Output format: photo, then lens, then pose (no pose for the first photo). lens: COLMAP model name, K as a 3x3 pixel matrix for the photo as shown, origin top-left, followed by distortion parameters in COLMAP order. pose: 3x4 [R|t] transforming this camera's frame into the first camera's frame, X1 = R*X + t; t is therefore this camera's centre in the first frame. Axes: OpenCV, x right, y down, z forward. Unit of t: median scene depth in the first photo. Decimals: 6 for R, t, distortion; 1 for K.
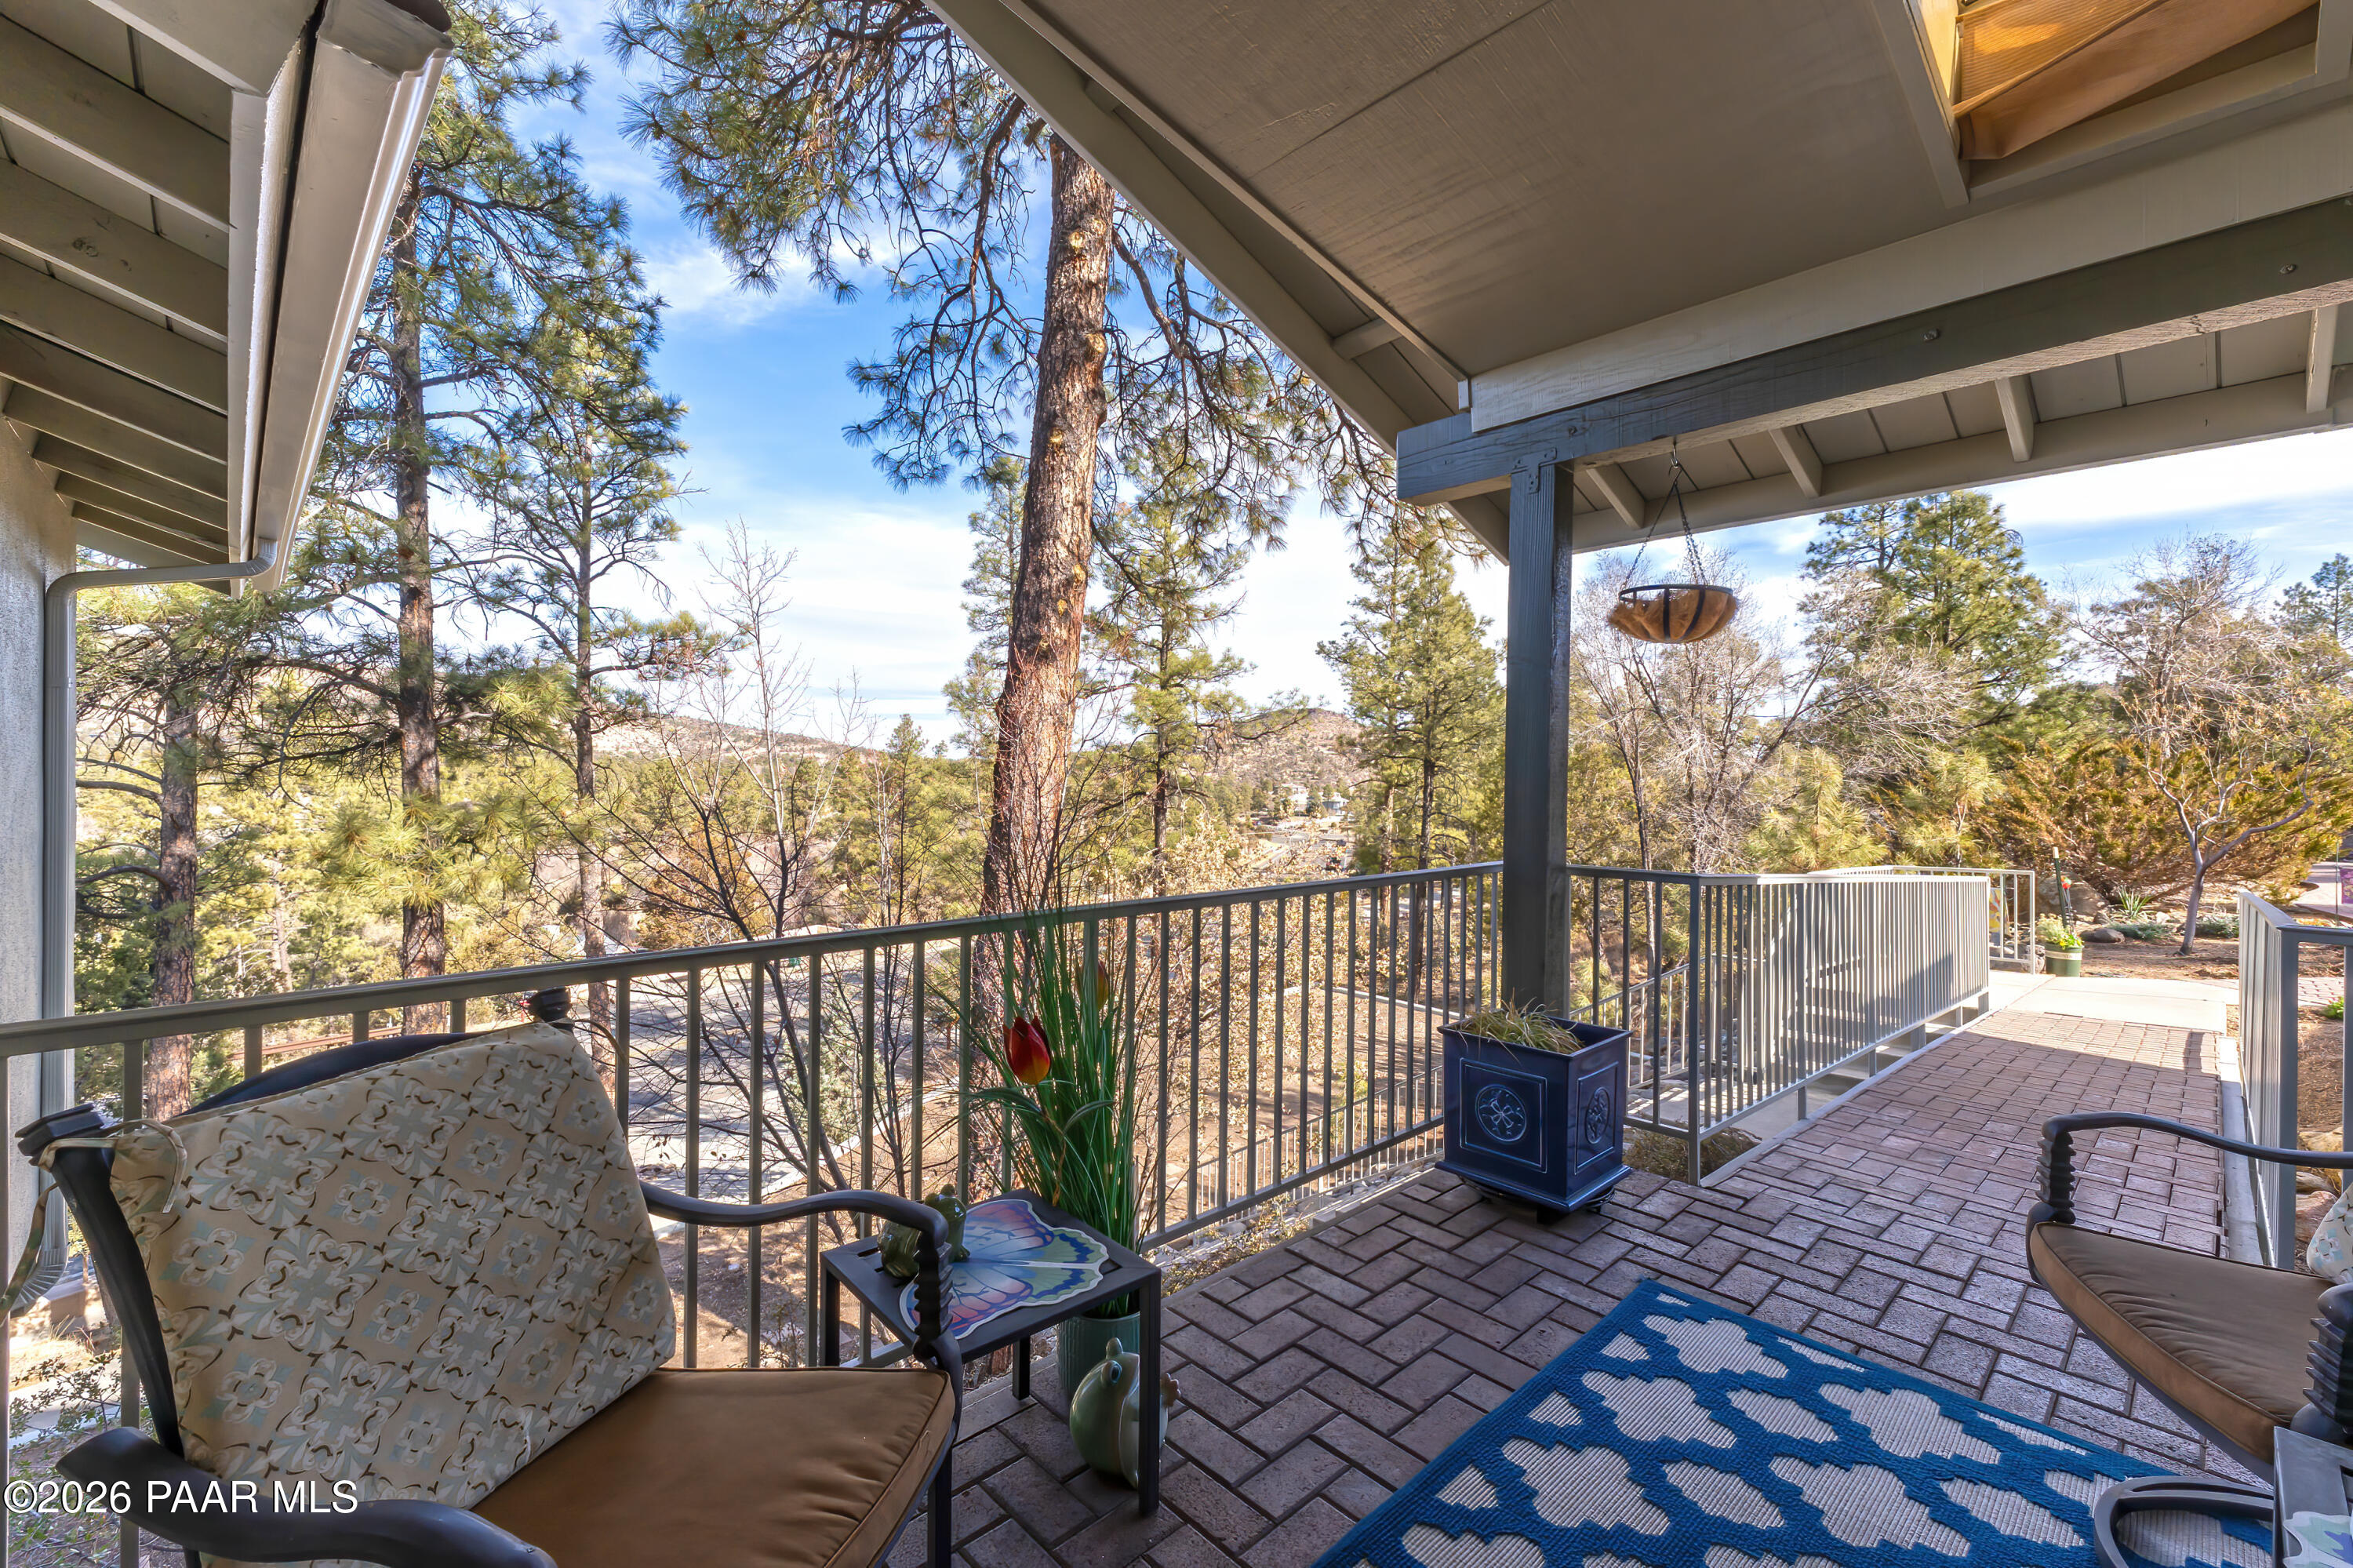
lens RADIAL K [[994.3, 0, 1187.4], [0, 994.3, 783.6], [0, 0, 1]] dist [0.006950, -0.000086]
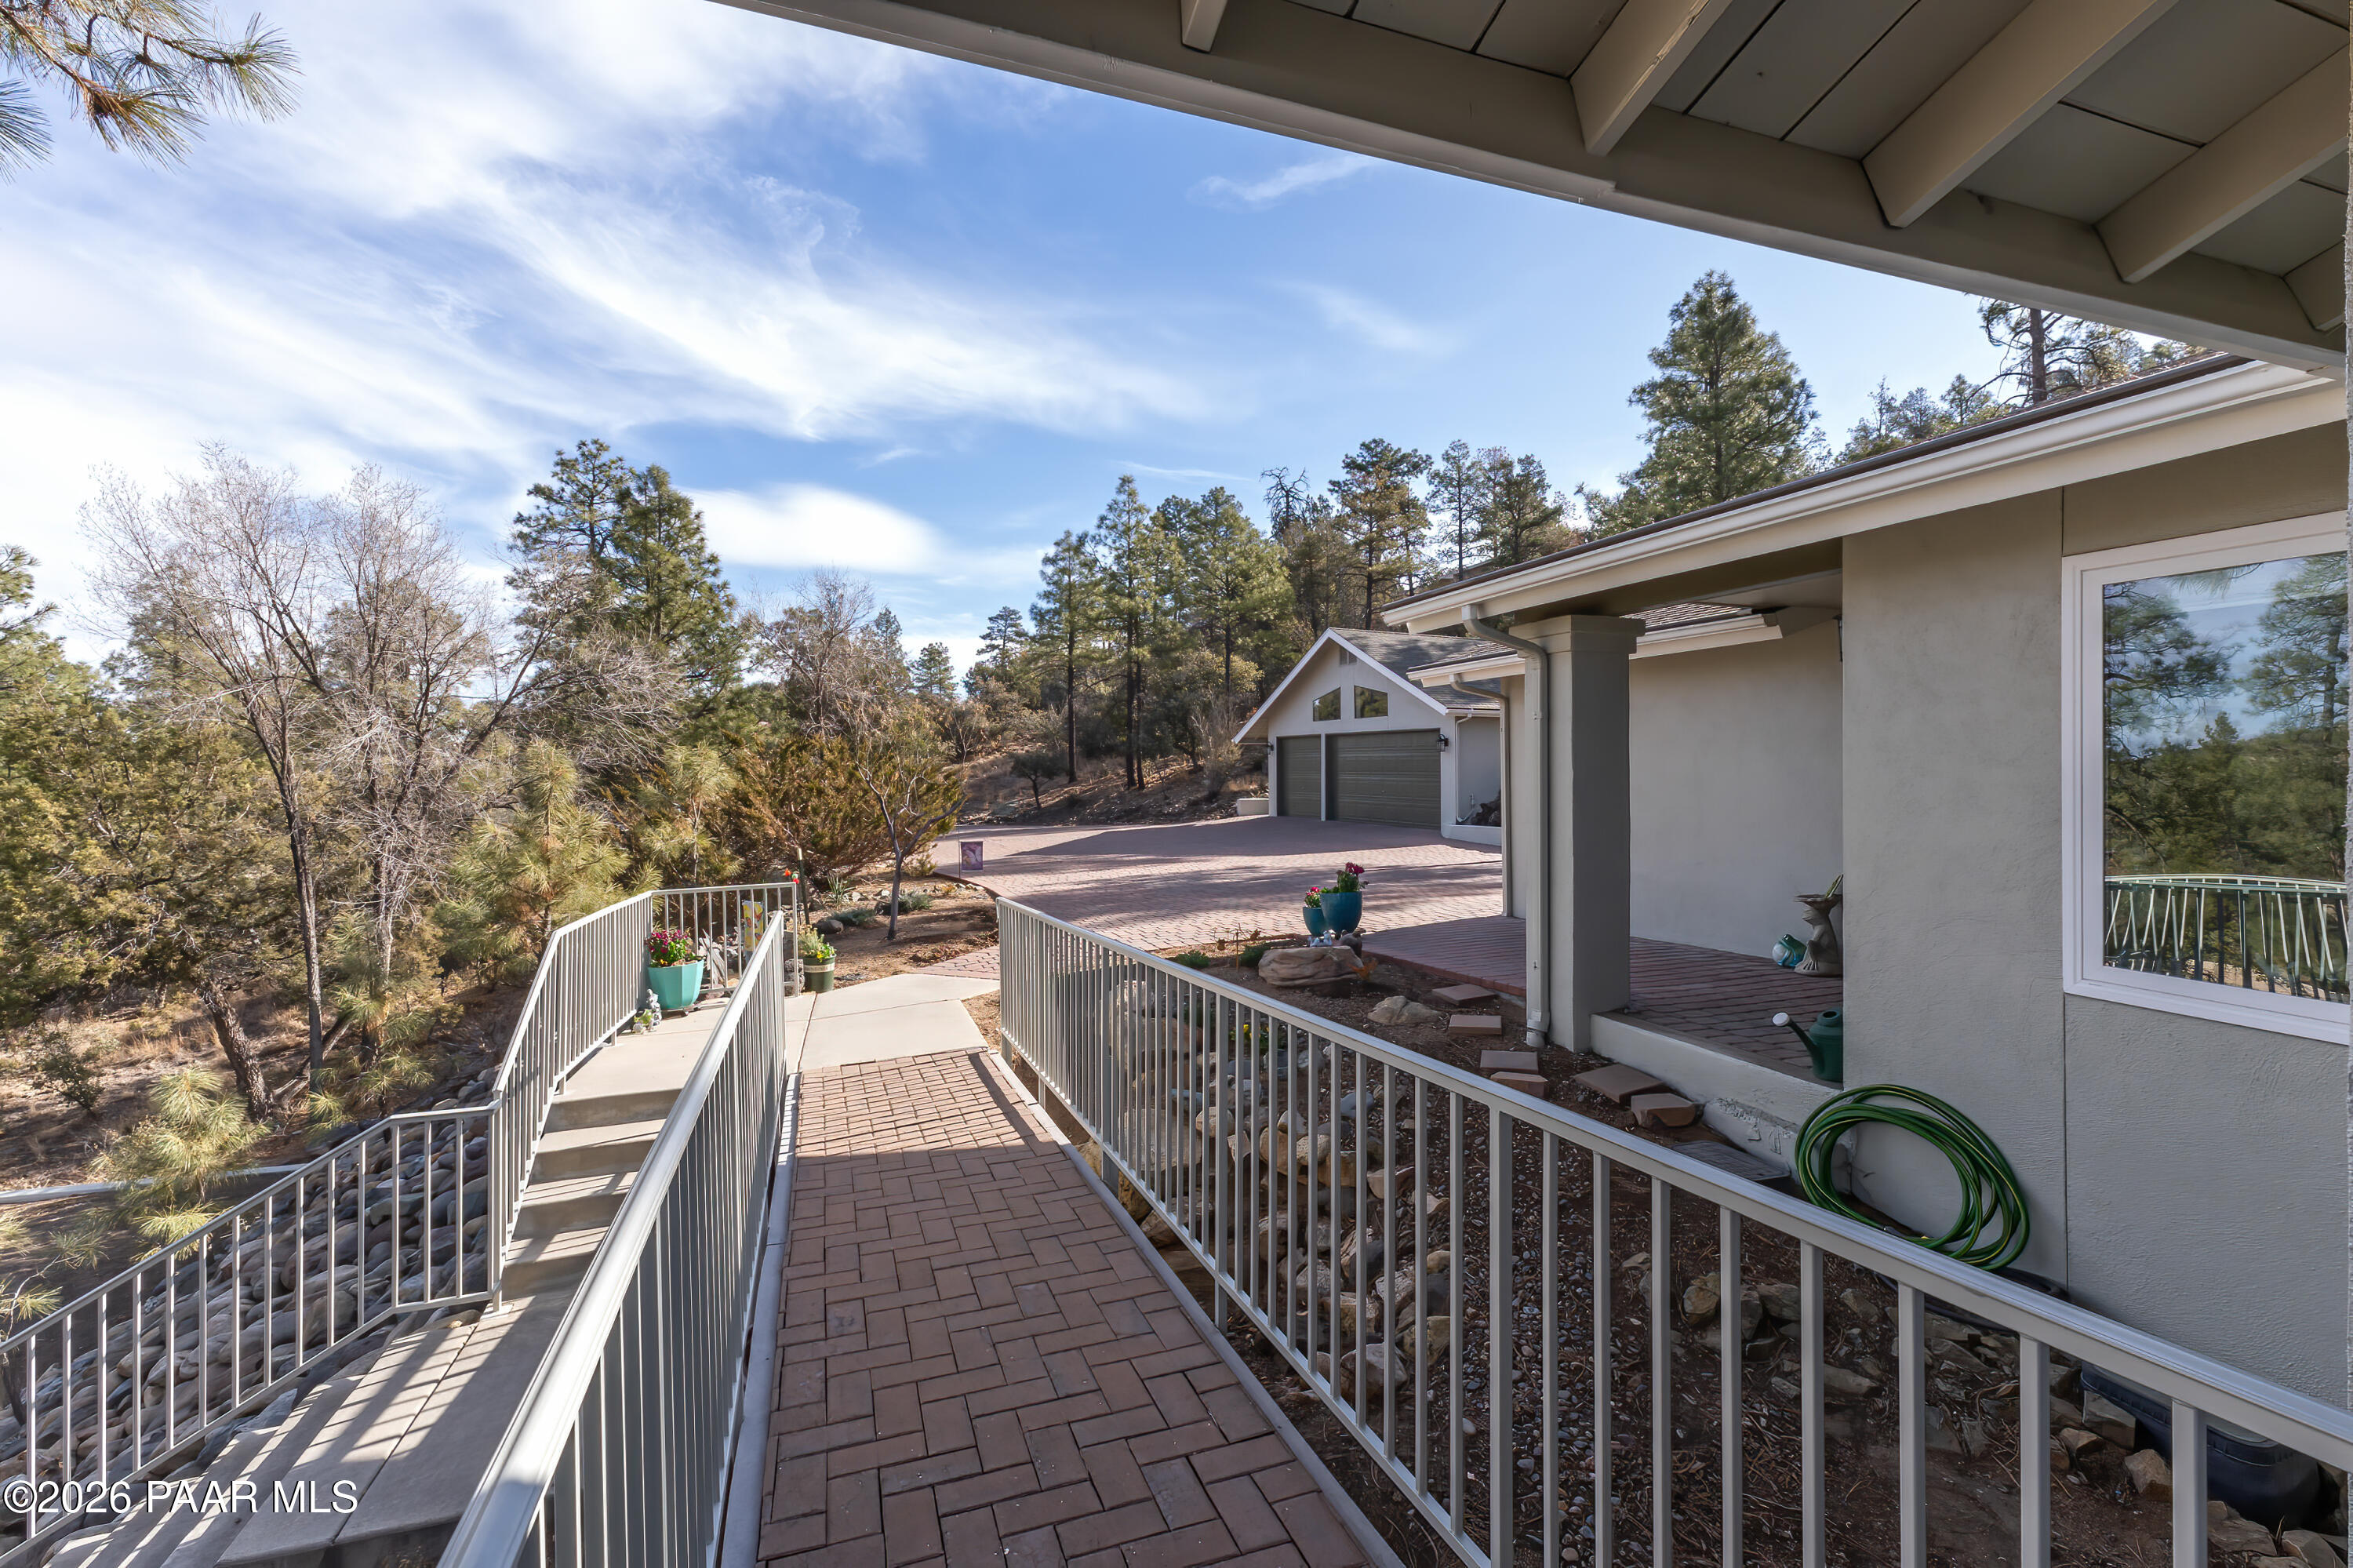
lens RADIAL K [[994.3, 0, 1183.3], [0, 994.3, 777.9], [0, 0, 1]] dist [0.006950, -0.000086]
pose [[0.412928, -0.019696, 0.910551, 0.055630], [0.012429, 0.999795, 0.015990, -0.005417], [-0.910679, 0.004714, 0.413088, 0.098840]]
